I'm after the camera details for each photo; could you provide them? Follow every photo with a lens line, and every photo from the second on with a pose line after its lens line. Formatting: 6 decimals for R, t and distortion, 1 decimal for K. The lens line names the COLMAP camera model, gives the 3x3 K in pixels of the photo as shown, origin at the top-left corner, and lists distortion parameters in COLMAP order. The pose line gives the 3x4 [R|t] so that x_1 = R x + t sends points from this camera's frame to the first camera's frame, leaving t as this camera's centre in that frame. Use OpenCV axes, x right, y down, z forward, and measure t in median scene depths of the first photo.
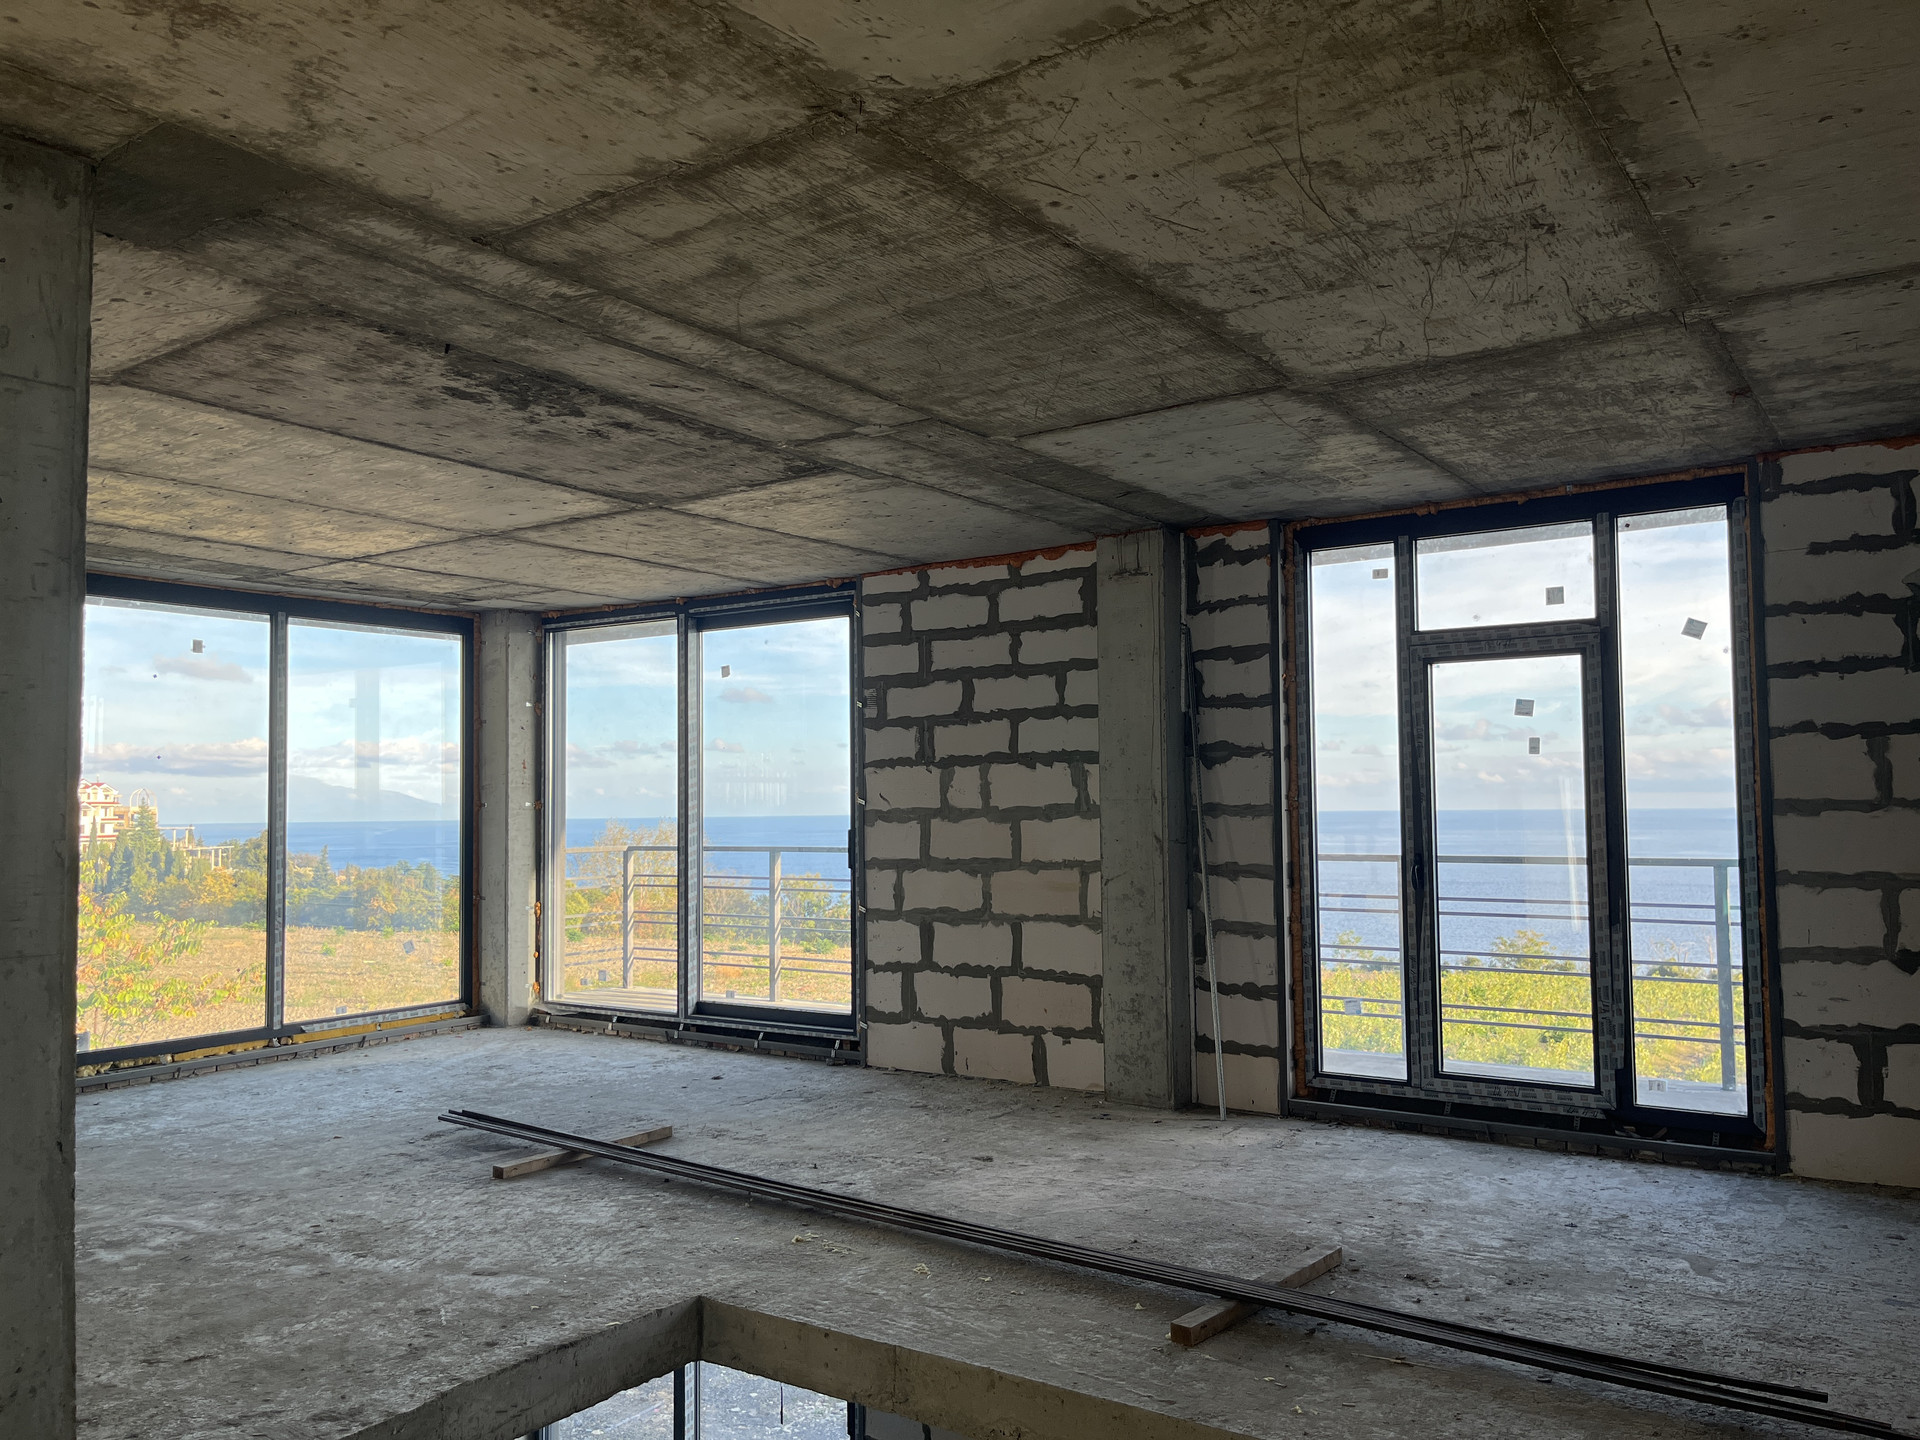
lens RADIAL K [[1457.9, 0, 946.1], [0, 1457.9, 736.5], [0, 0, 1]] dist [0.060262, -0.080308]
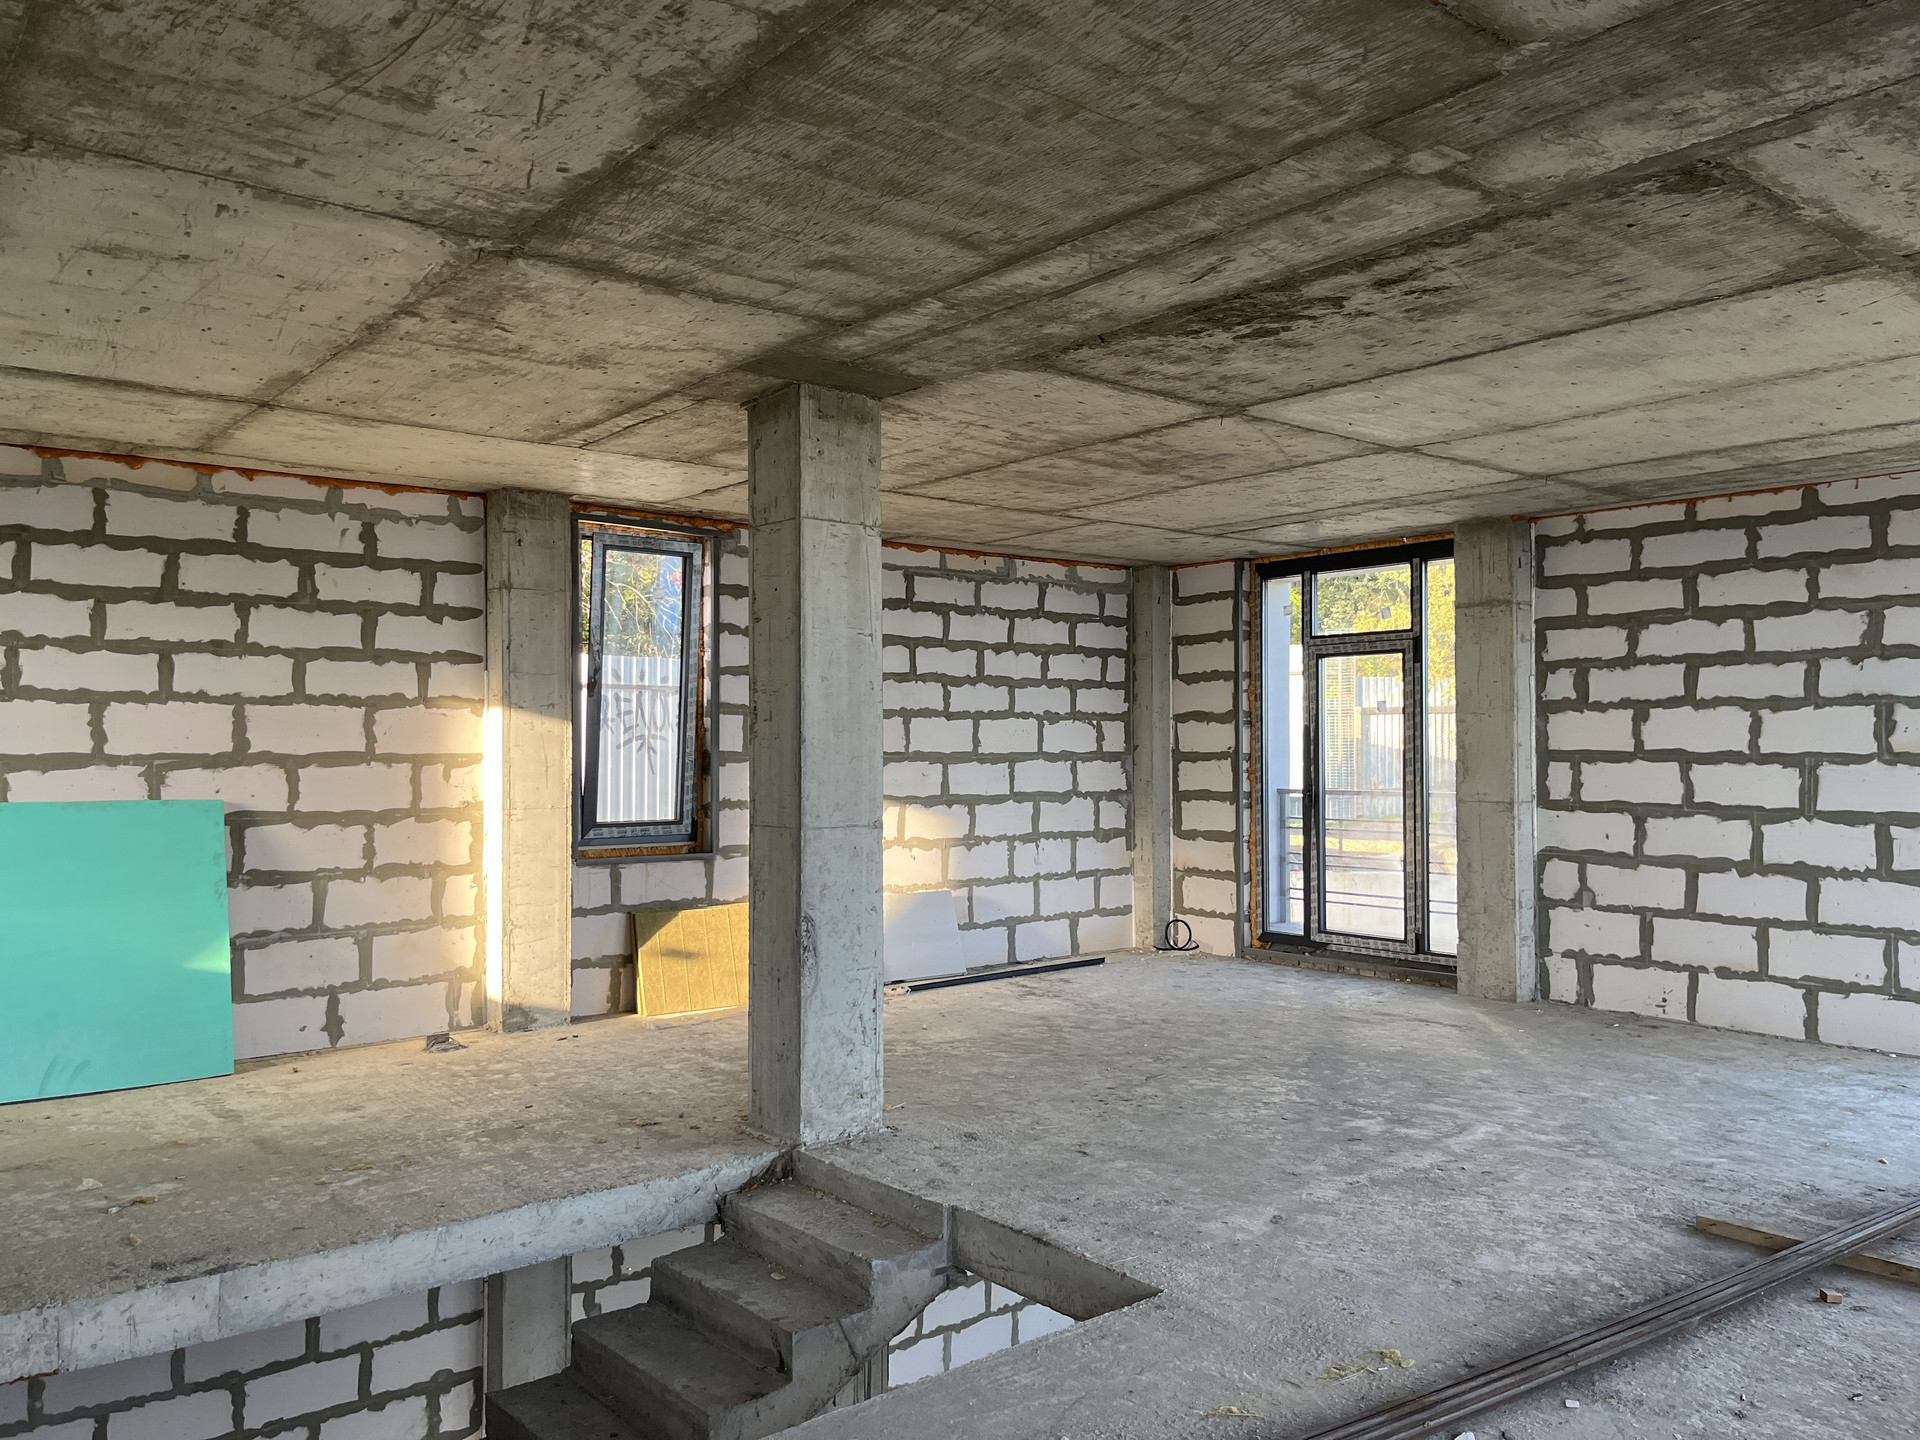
lens RADIAL K [[1457.9, 0, 939.9], [0, 1457.9, 735.4], [0, 0, 1]] dist [0.060262, -0.080308]
pose [[-0.280834, 0.002394, -0.959753, 0.608634], [0.051470, 0.998595, -0.012570, 0.035230], [0.958375, -0.052929, -0.280563, 0.939099]]
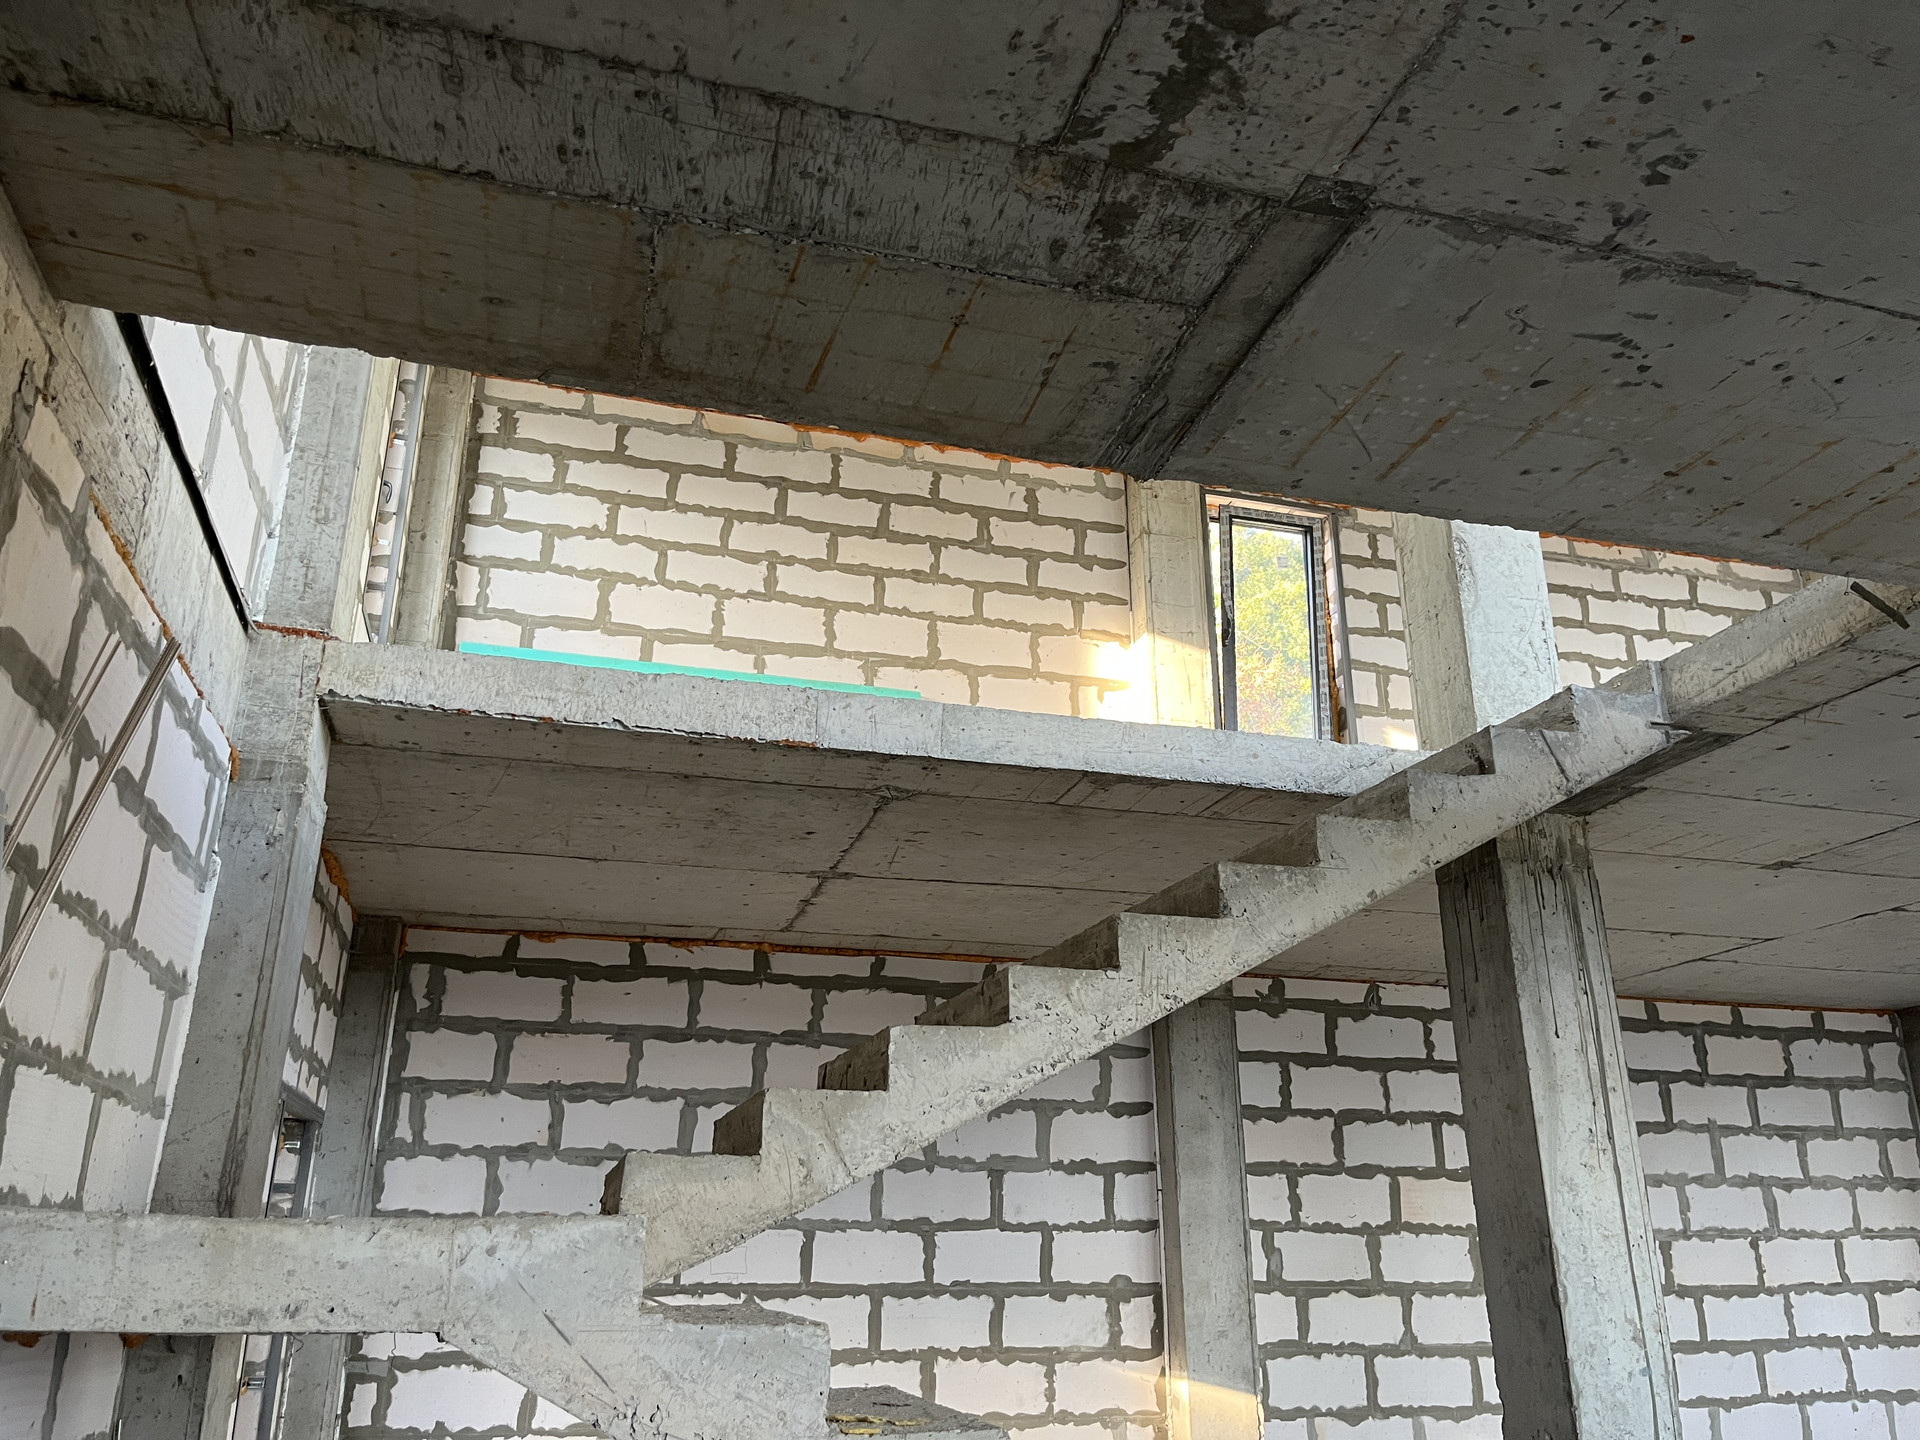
lens RADIAL K [[1457.9, 0, 944.3], [0, 1457.9, 733.9], [0, 0, 1]] dist [0.060262, -0.080308]
pose [[-0.639360, -0.265262, -0.721703, 0.607281], [0.039337, 0.926095, -0.375235, 0.078895], [0.767901, -0.268300, -0.581673, 0.932071]]
